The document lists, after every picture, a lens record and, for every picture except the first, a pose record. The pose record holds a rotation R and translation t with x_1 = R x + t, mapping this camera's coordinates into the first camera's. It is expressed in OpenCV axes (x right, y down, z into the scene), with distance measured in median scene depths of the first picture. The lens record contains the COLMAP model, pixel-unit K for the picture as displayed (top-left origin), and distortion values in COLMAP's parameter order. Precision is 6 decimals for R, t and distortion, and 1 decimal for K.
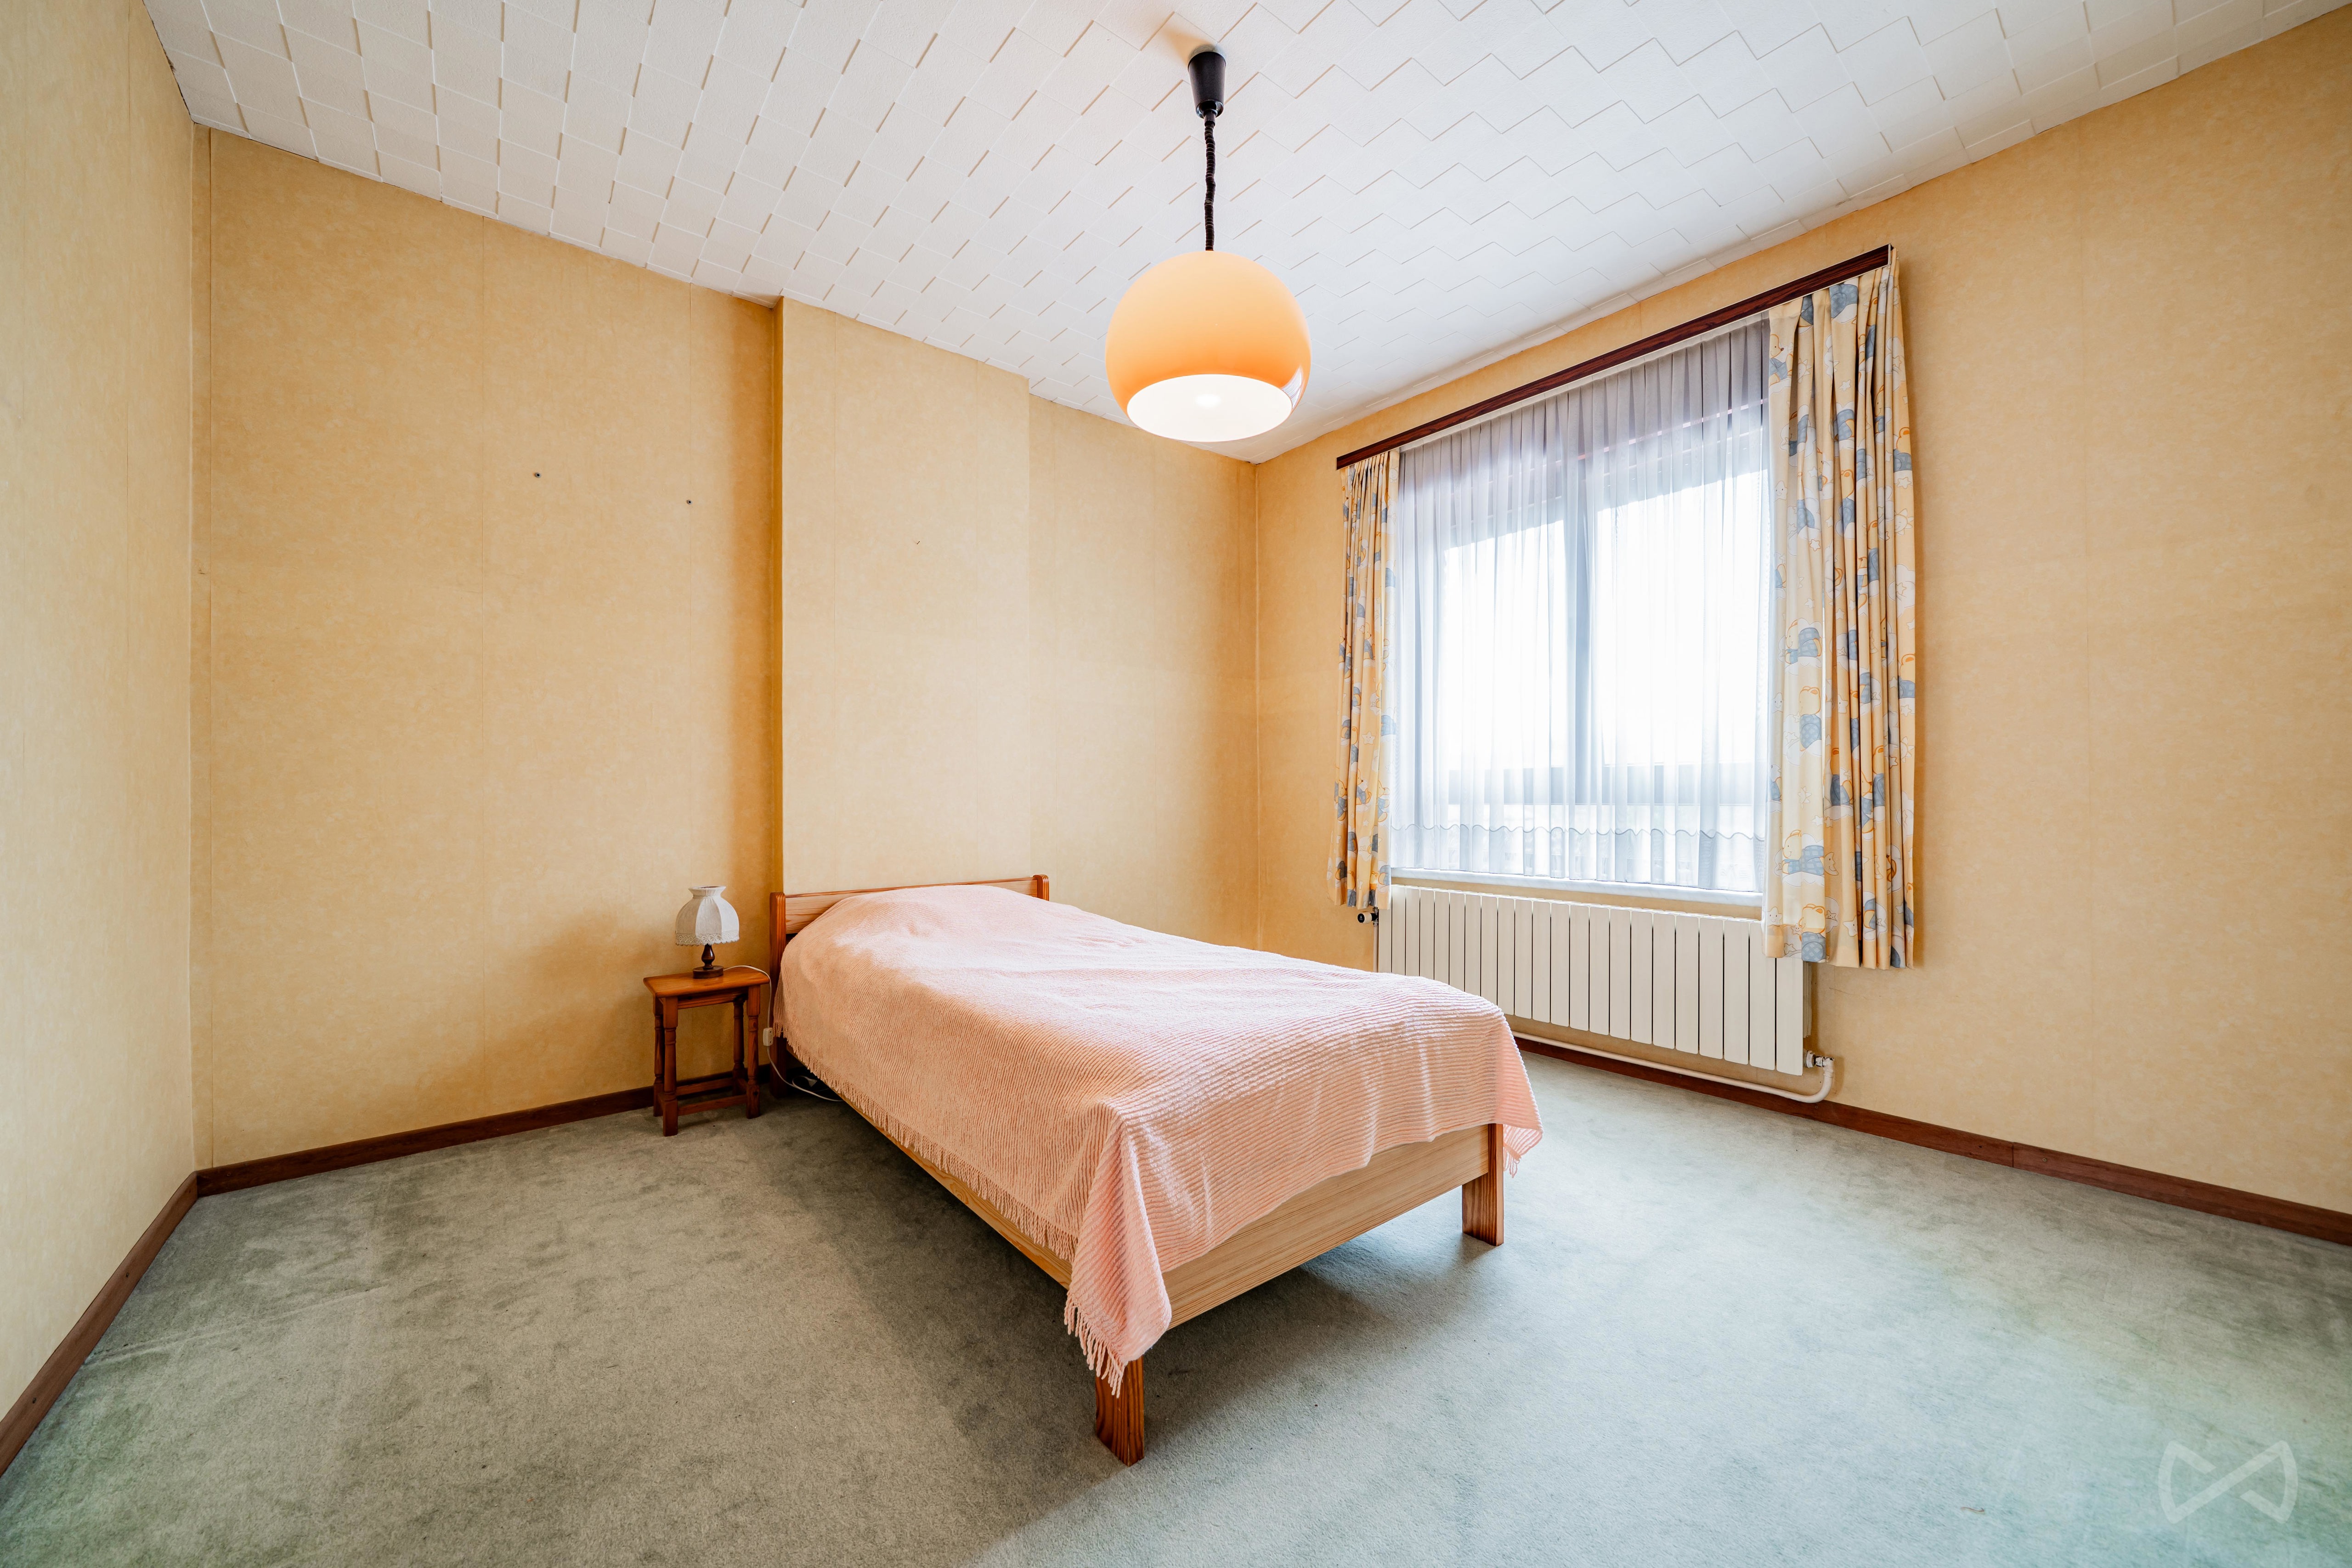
lens RADIAL K [[877.6, 0, 1176.0], [0, 877.6, 794.0], [0, 0, 1]] dist [0.001879, 0.000118]
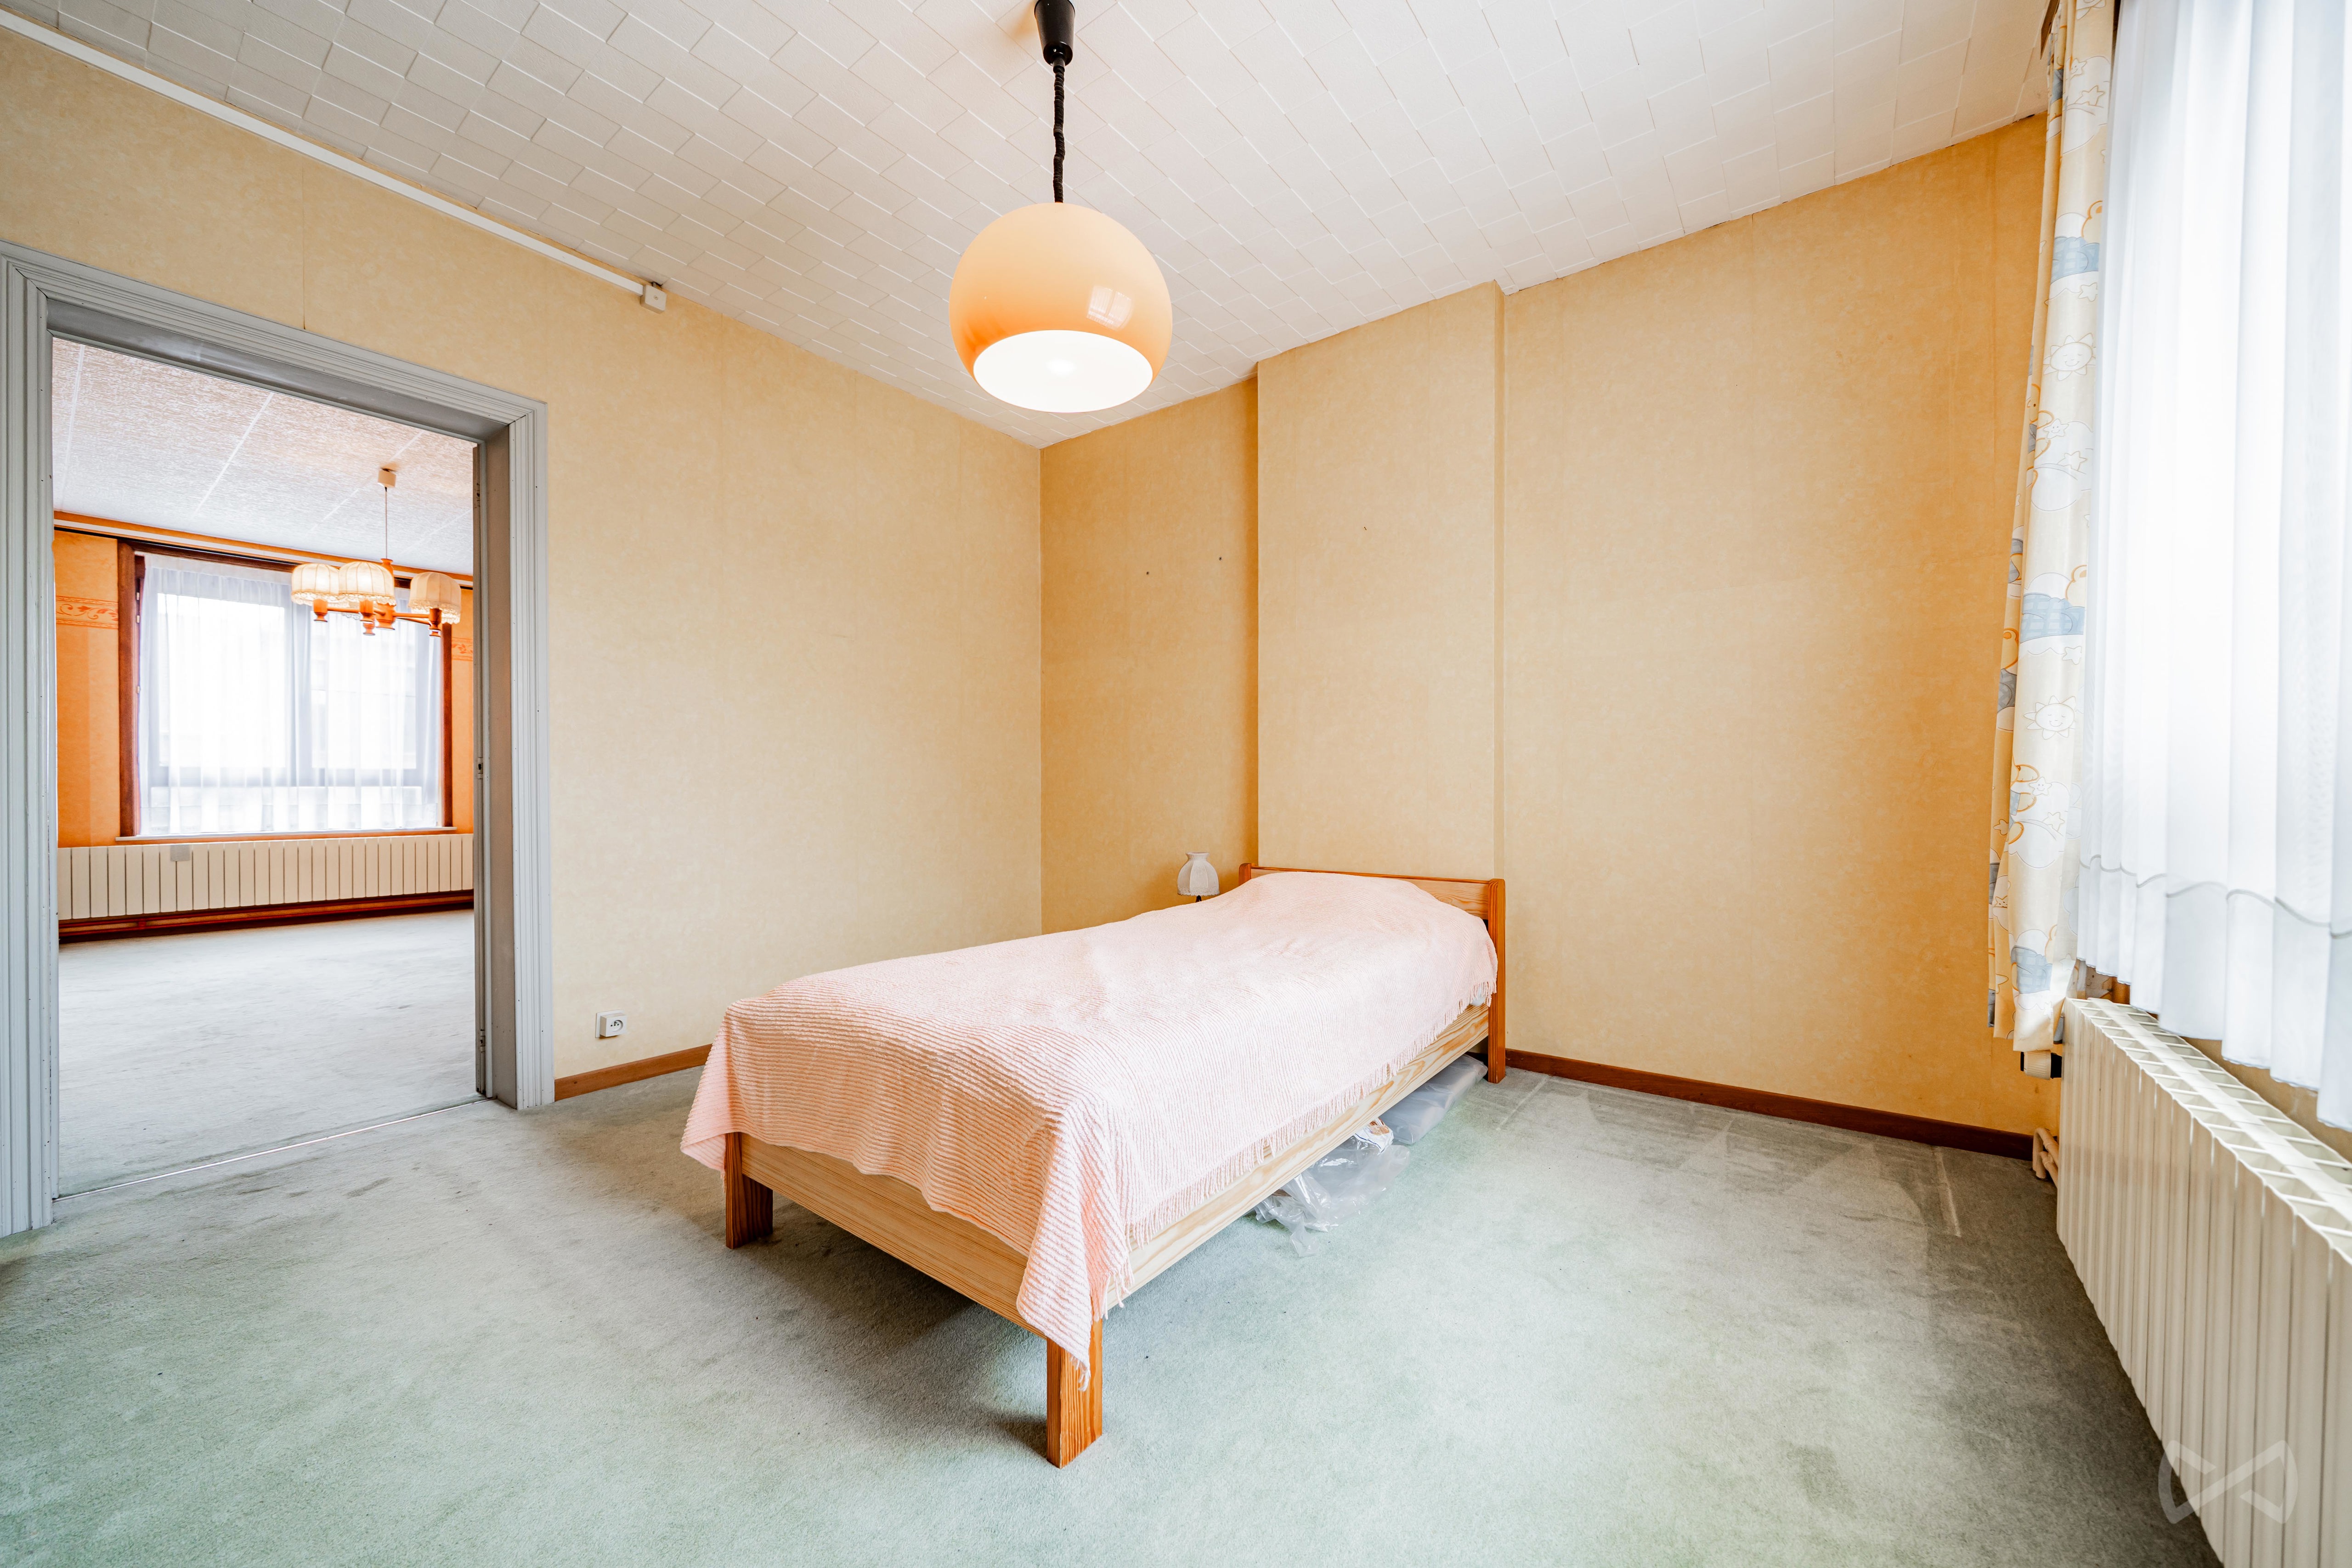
lens RADIAL K [[866.4, 0, 1173.5], [0, 866.4, 788.3], [0, 0, 1]] dist [-0.000294, -0.000045]
pose [[0.235970, 0.006877, -0.971736, 0.717333], [0.001171, 0.999972, 0.007361, -0.000201], [0.971760, -0.002875, 0.235955, 0.658354]]
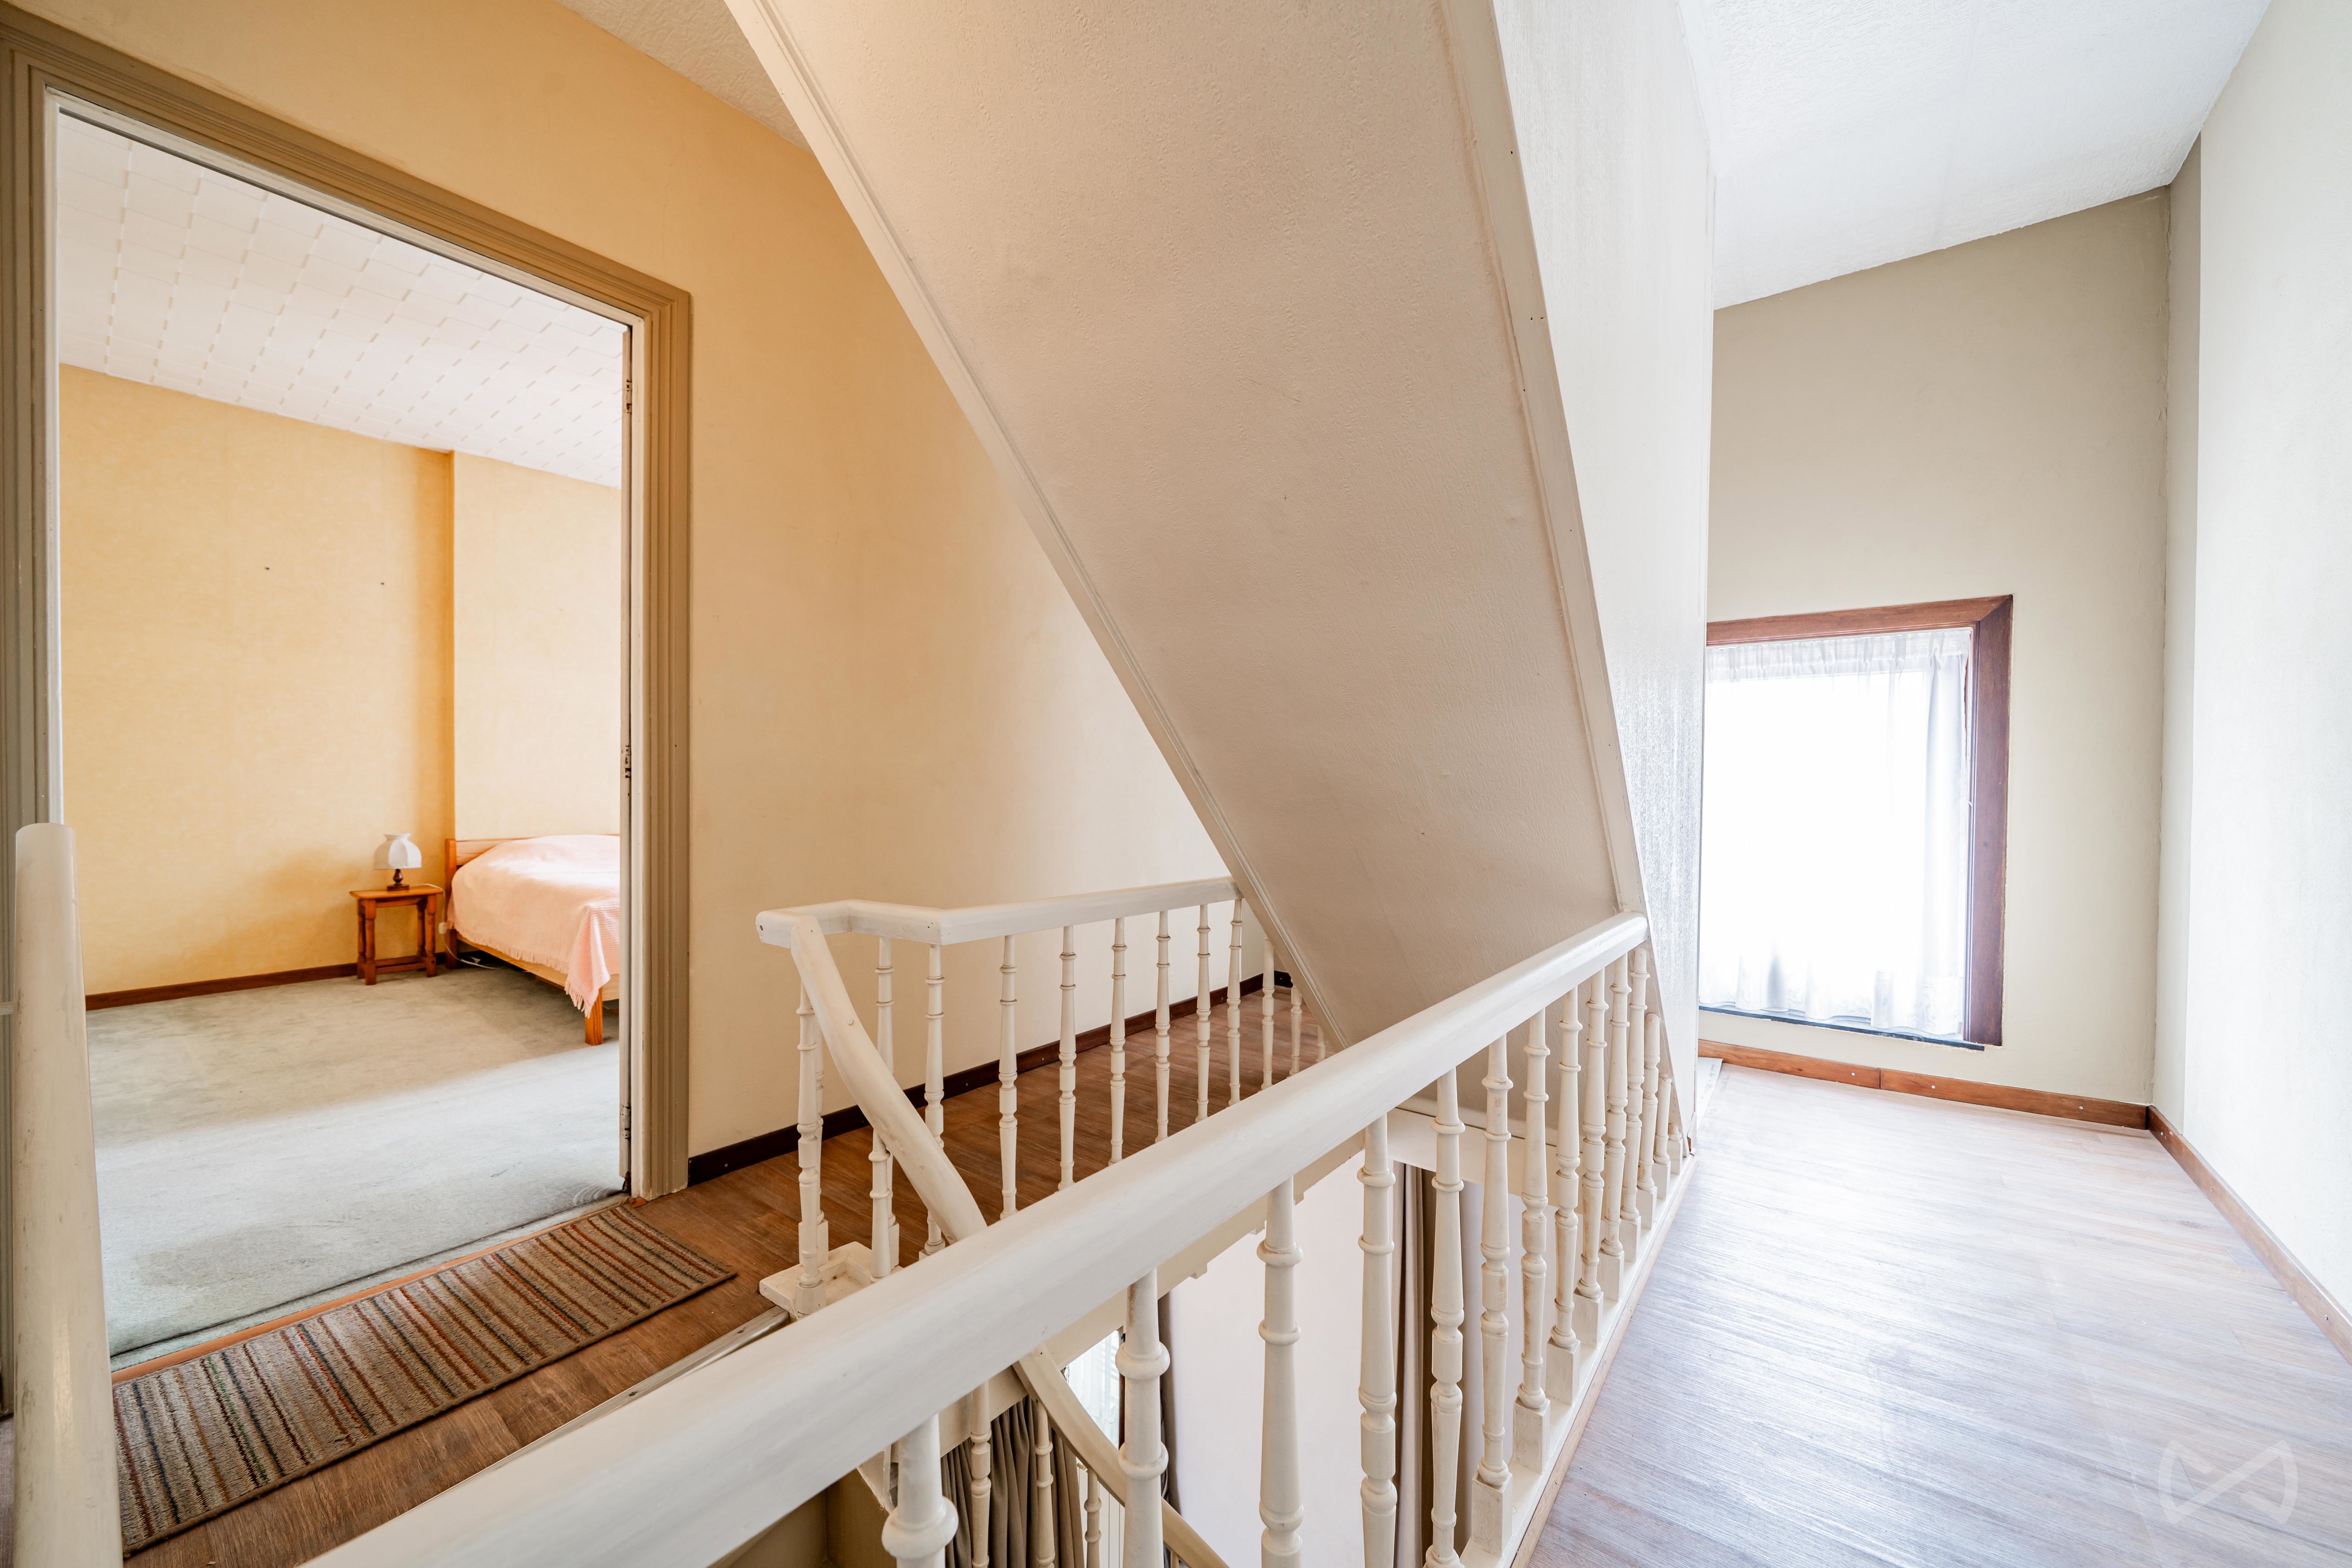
lens RADIAL K [[877.6, 0, 1176.0], [0, 877.6, 794.0], [0, 0, 1]] dist [0.001879, 0.000118]
pose [[0.973088, 0.006852, 0.230332, 0.464215], [-0.010756, 0.999819, 0.015697, -0.005020], [-0.230182, -0.017752, 0.972986, -0.858374]]
